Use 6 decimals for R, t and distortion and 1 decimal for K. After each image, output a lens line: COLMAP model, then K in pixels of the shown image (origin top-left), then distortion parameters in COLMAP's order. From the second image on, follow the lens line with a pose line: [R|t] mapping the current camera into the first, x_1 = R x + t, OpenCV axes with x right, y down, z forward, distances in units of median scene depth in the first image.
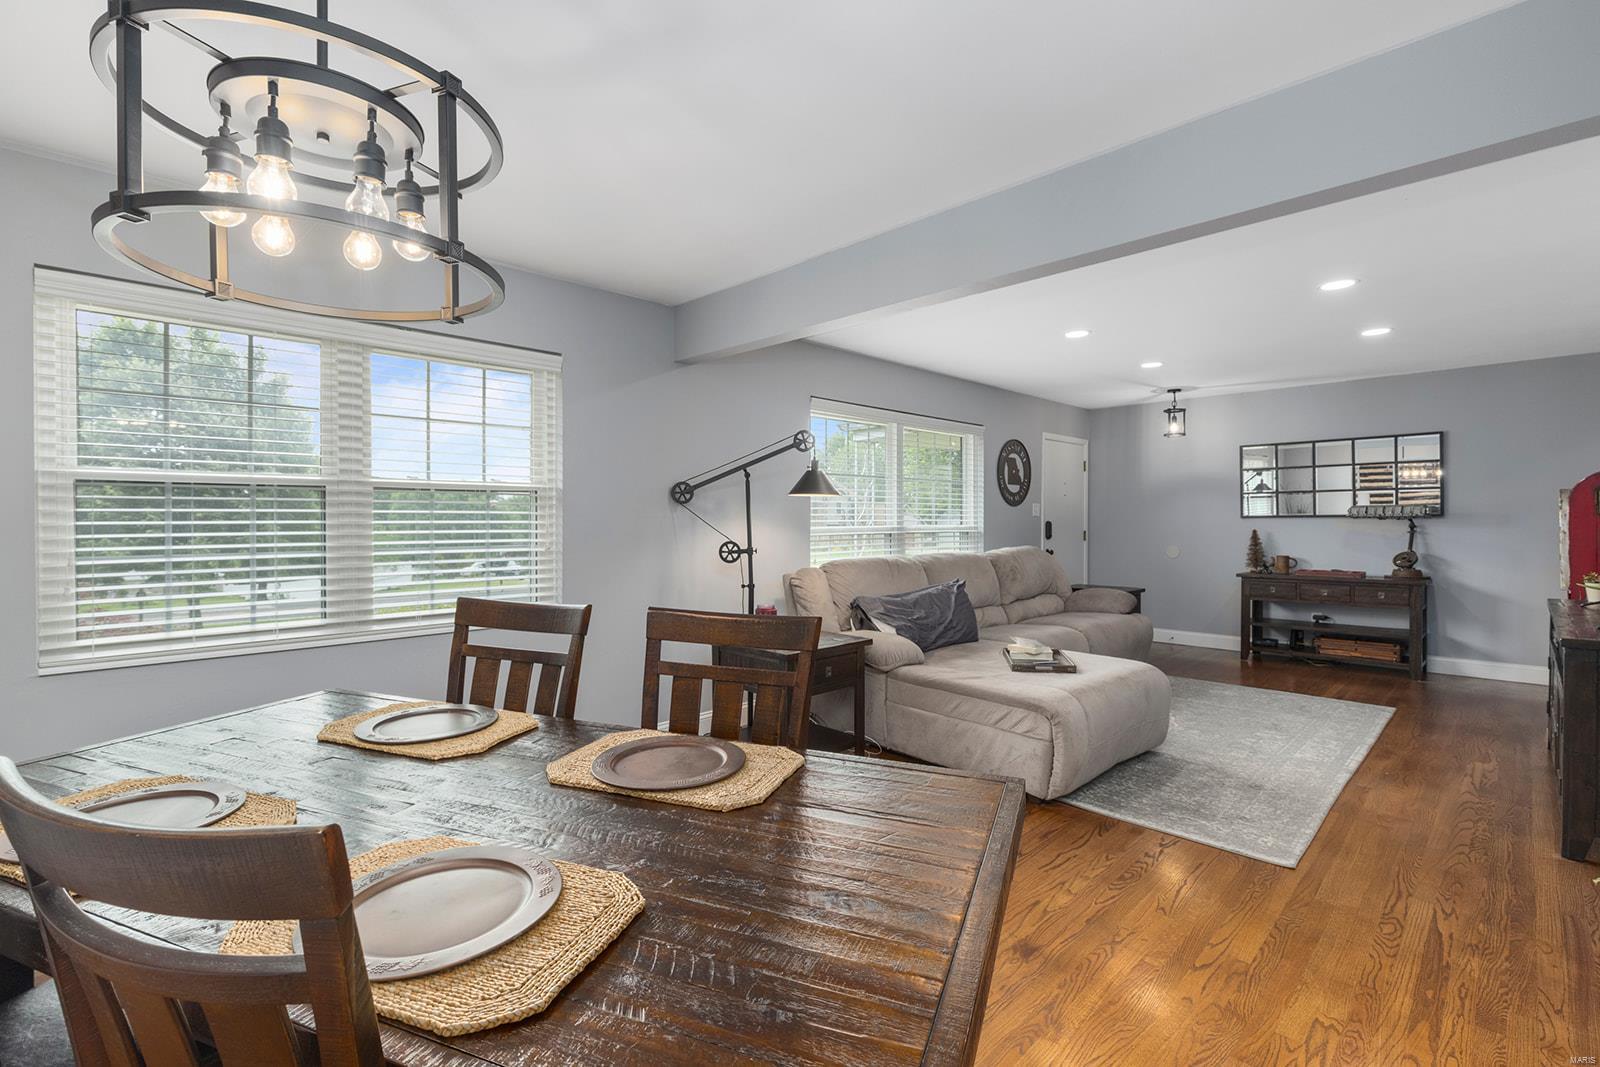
lens RADIAL K [[718.2, 0, 800.3], [0, 718.2, 521.0], [0, 0, 1]] dist [0.000153, -0.001199]
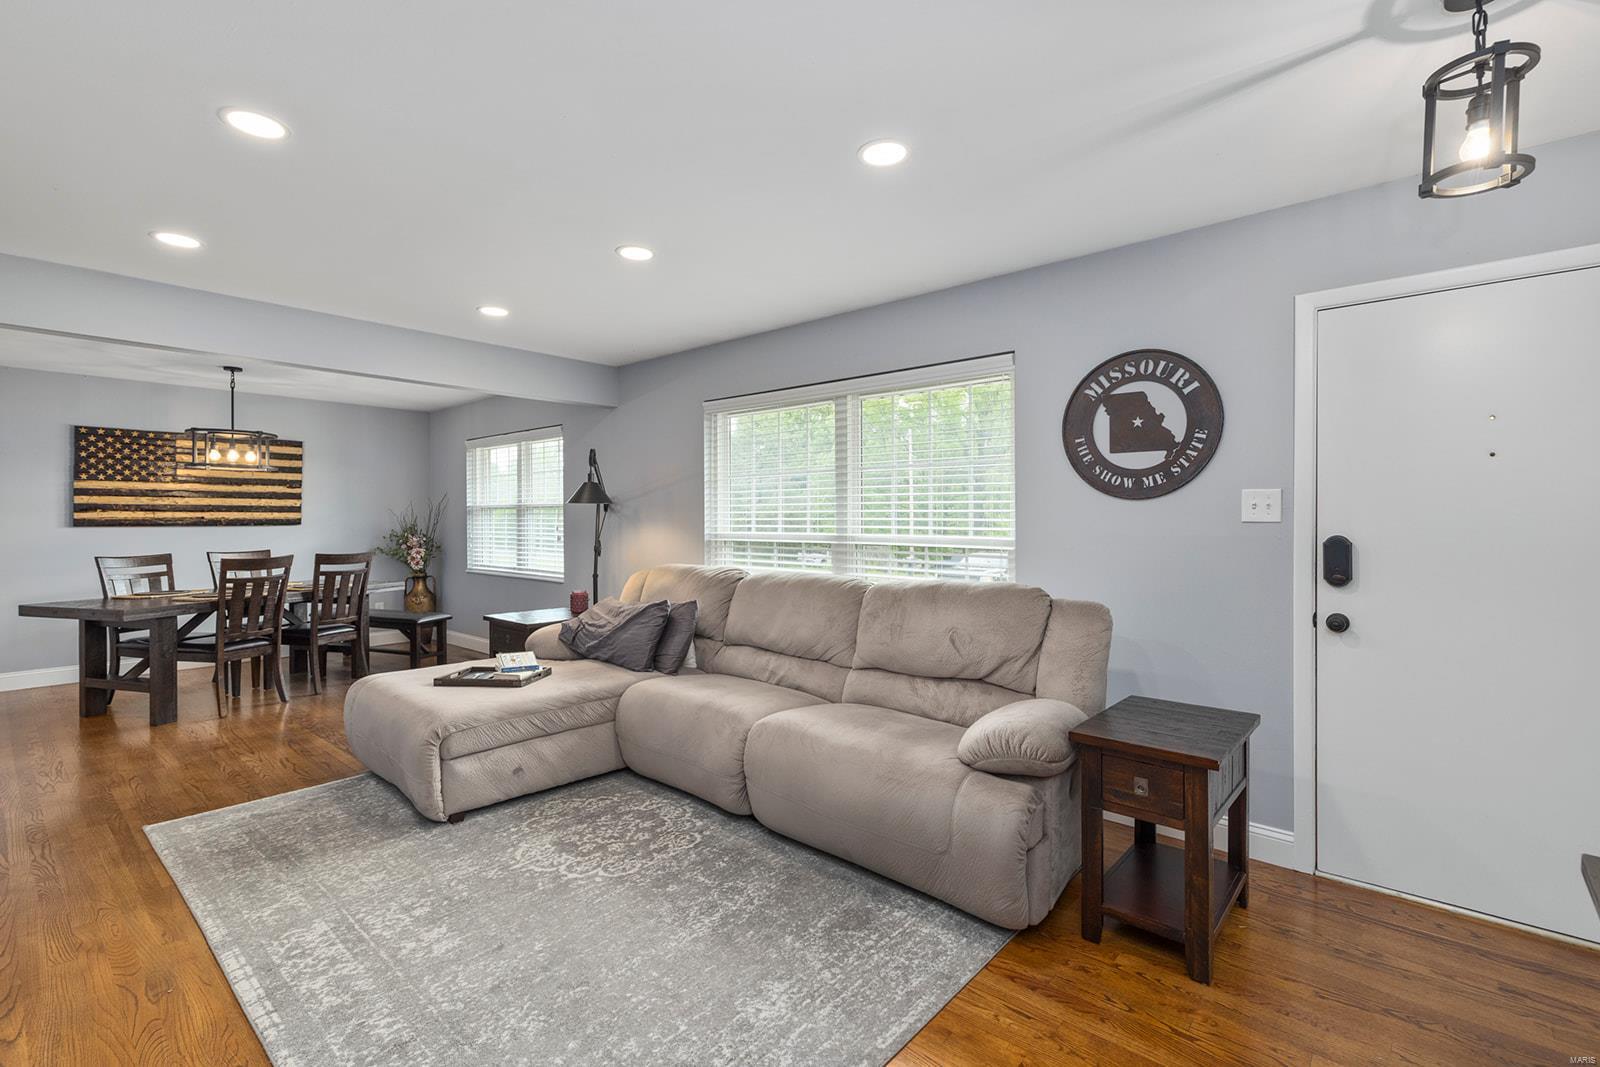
lens RADIAL K [[718.2, 0, 800.3], [0, 718.2, 530.8], [0, 0, 1]] dist [0.000153, -0.001199]
pose [[0.073829, 0.013974, -0.997173, 0.978517], [-0.008819, 0.999872, 0.013359, -0.007131], [0.997232, 0.007808, 0.073943, 1.009966]]
